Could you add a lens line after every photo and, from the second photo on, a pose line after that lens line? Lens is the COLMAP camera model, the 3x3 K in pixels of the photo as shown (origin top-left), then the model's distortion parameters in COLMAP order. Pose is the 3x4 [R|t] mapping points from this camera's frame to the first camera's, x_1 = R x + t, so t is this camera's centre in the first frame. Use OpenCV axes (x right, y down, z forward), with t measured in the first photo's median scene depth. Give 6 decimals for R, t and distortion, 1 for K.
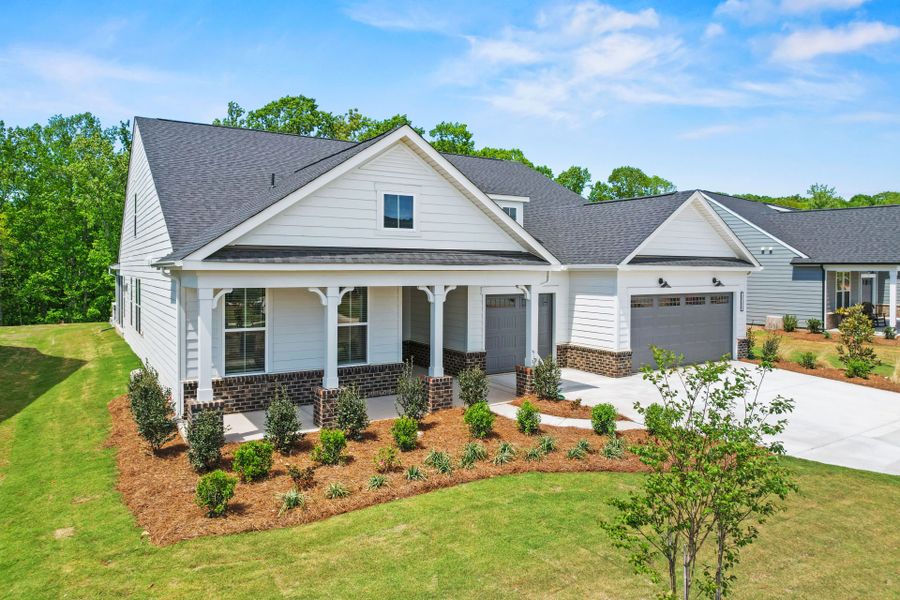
lens RADIAL K [[592.5, 0, 447.6], [0, 592.5, 271.6], [0, 0, 1]] dist [-0.080405, 0.081696]
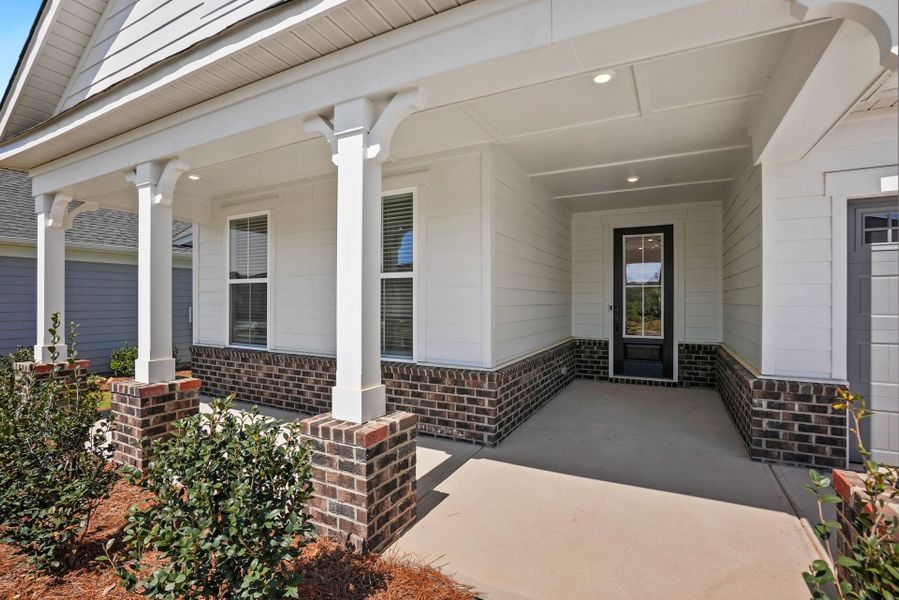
lens RADIAL K [[421.6, 0, 448.2], [0, 421.6, 288.2], [0, 0, 1]] dist [-0.043813, 0.022046]
pose [[0.501146, -0.029405, -0.864863, 0.146483], [-0.000879, 0.999405, -0.034488, 0.095060], [0.865362, 0.018044, 0.500822, 0.730275]]
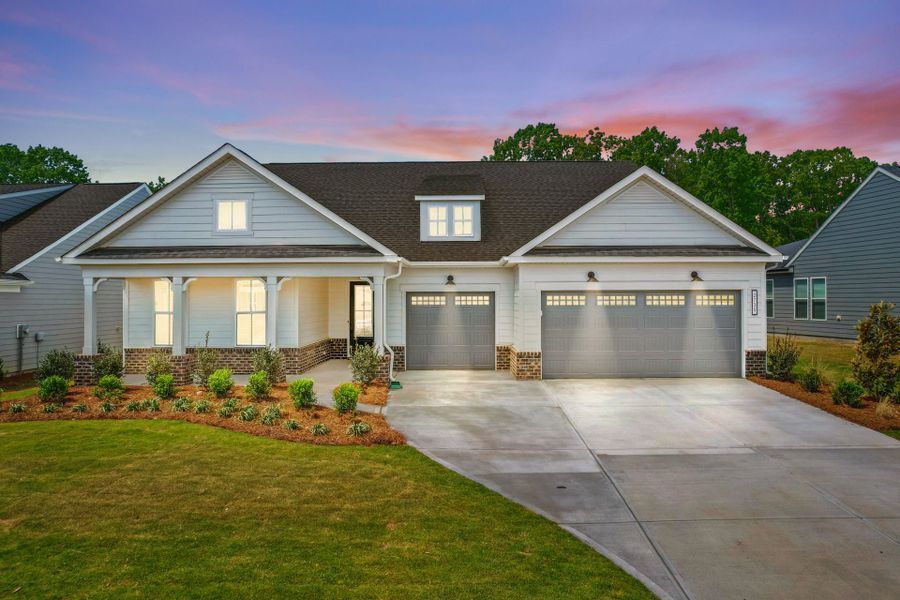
lens RADIAL K [[593.2, 0, 450.9], [0, 593.2, 300.4], [0, 0, 1]] dist [-0.083470, 0.075907]
pose [[0.842994, -0.005573, -0.537894, 0.703658], [0.004767, 0.999984, -0.002889, 0.059030], [0.537902, -0.000129, 0.843008, 0.166297]]
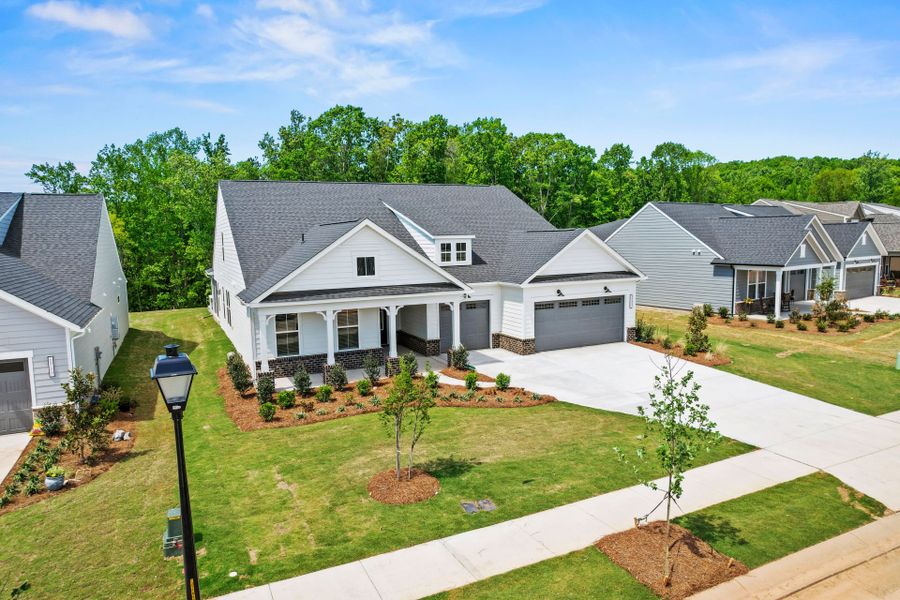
lens RADIAL K [[571.8, 0, 450.0], [0, 571.8, 300.0], [0, 0, 1]] dist [-0.036779, -0.000786]
pose [[0.993547, -0.011598, -0.112829, 0.270093], [0.023277, 0.994434, 0.102754, -0.127818], [0.111010, -0.104718, 0.988287, -0.511955]]
